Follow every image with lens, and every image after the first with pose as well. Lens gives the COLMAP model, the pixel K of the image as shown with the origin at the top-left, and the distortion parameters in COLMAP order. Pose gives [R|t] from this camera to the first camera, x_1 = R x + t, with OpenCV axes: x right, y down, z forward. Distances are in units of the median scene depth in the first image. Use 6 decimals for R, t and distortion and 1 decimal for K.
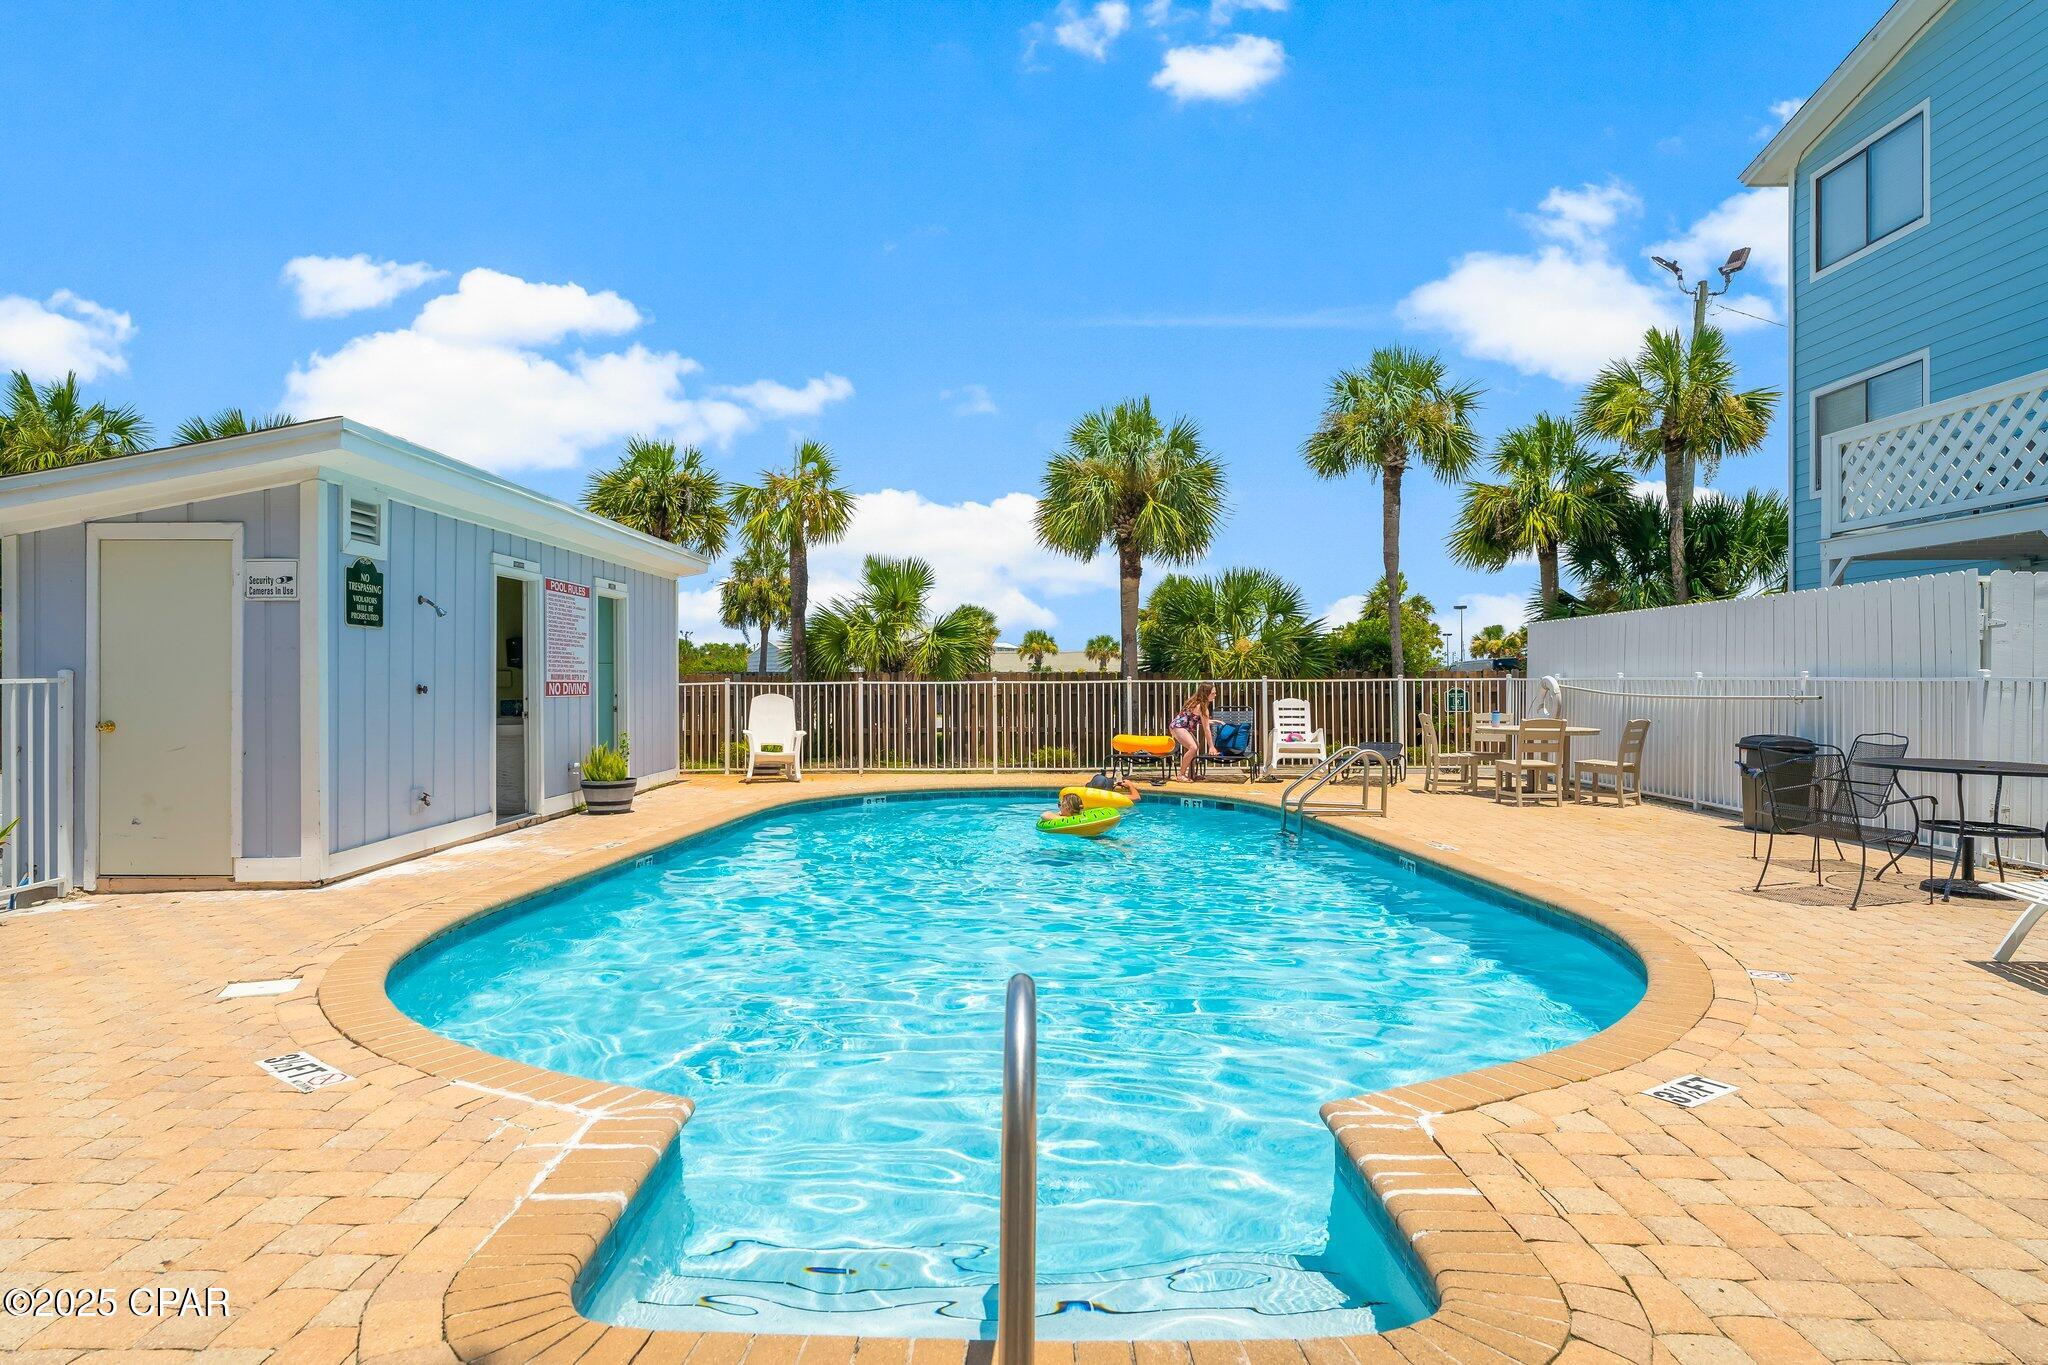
lens RADIAL K [[1161.2, 0, 1023.8], [0, 1161.2, 670.6], [0, 0, 1]] dist [0.004833, 0.000770]
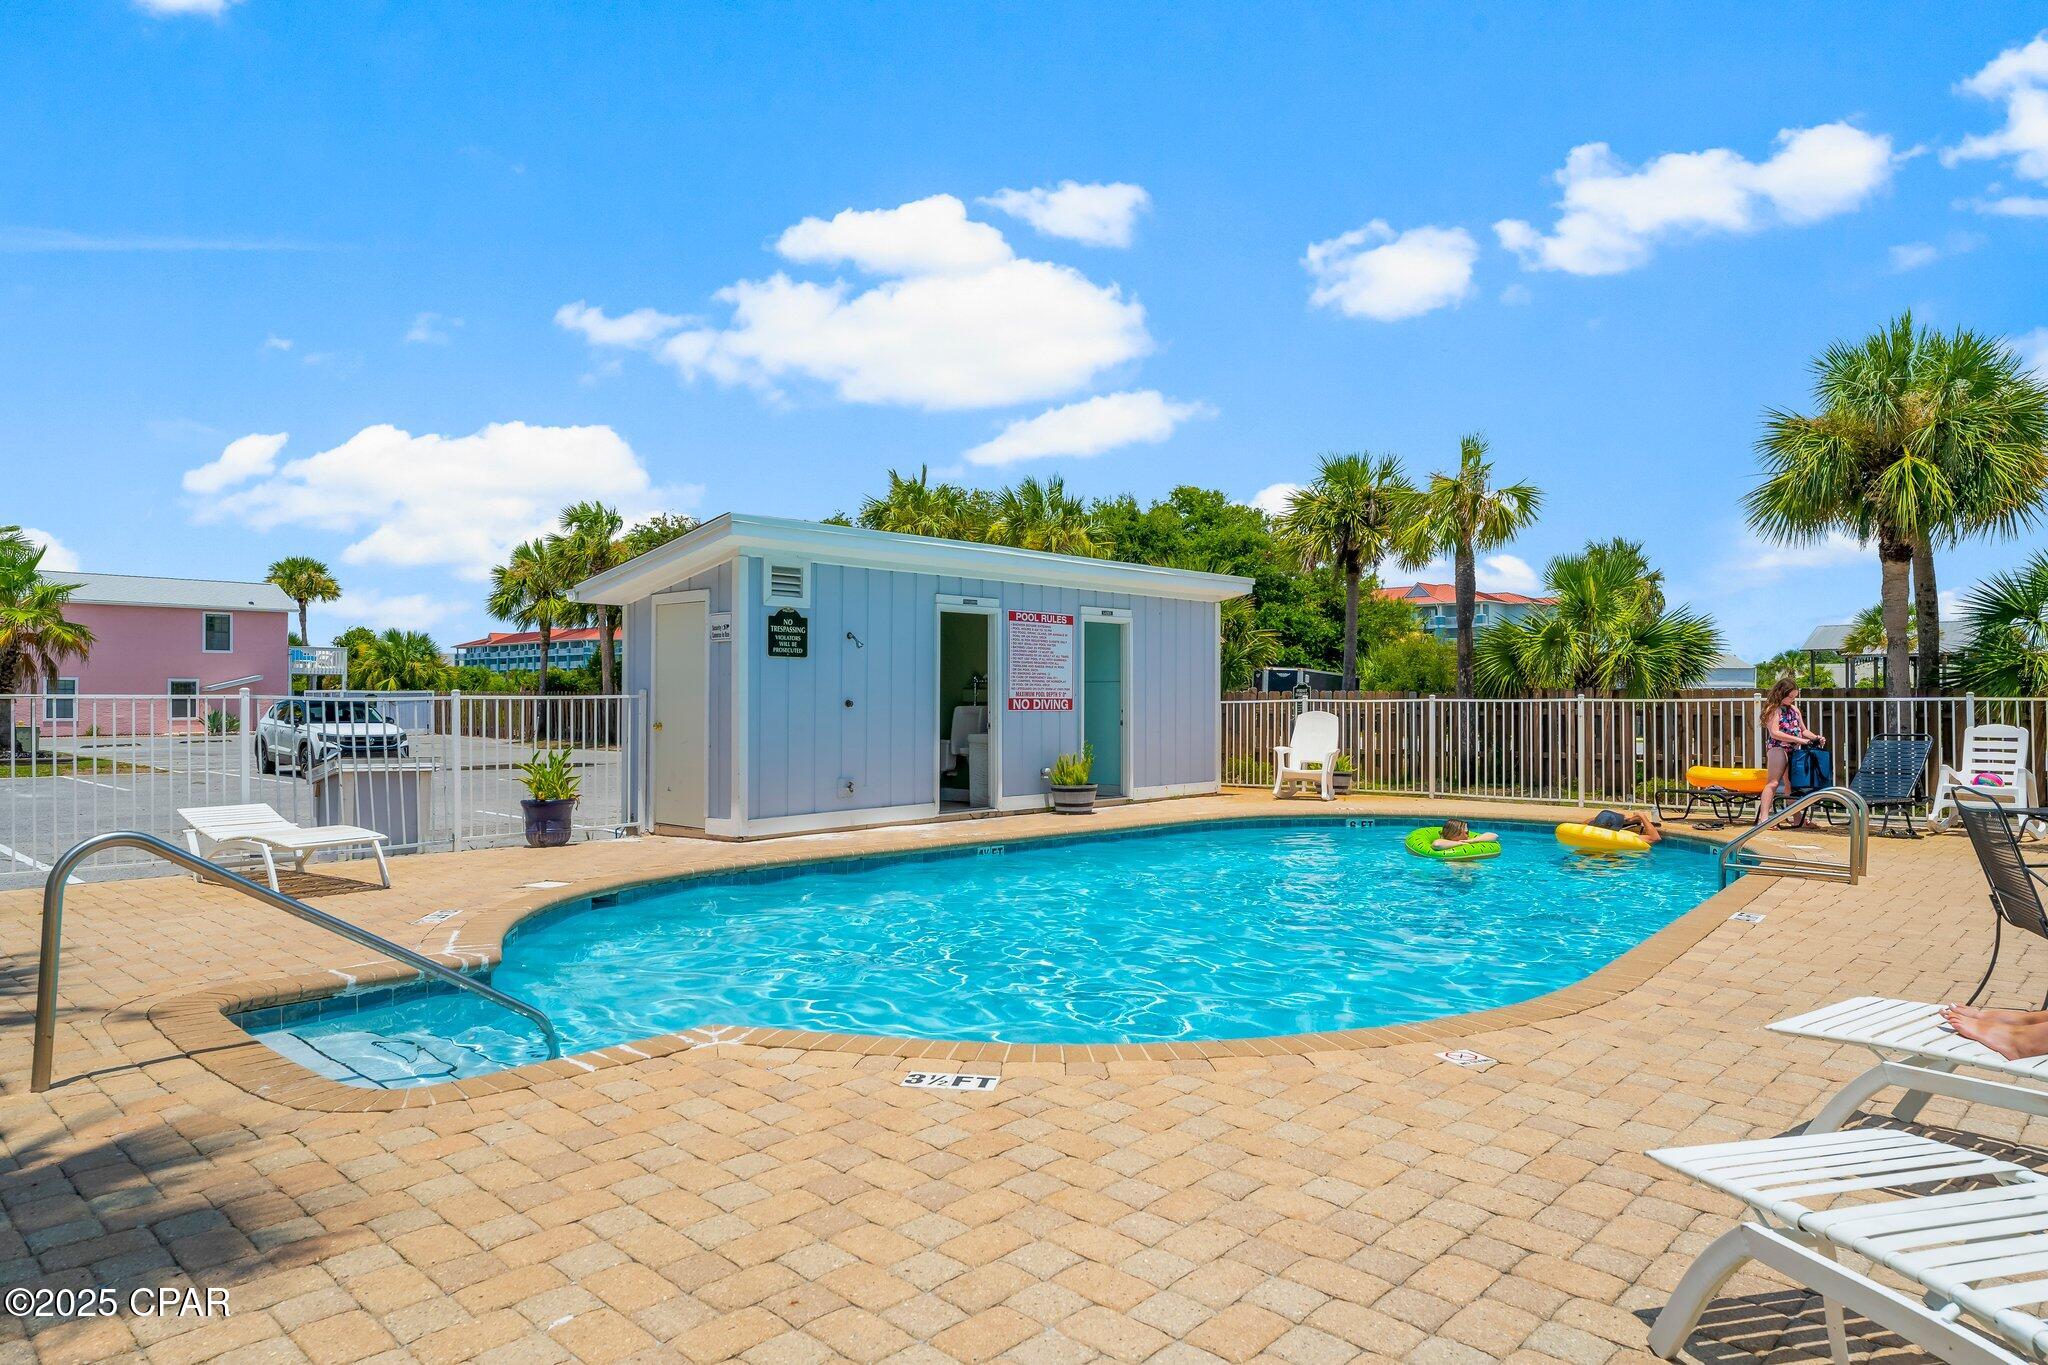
lens RADIAL K [[1246.7, 0, 1023.4], [0, 1246.7, 690.4], [0, 0, 1]] dist [-0.001402, 0.000632]
pose [[0.747359, -0.001341, -0.664419, 0.441844], [0.003432, 0.999992, 0.001842, -0.000631], [0.664412, -0.003657, 0.747358, 0.059299]]
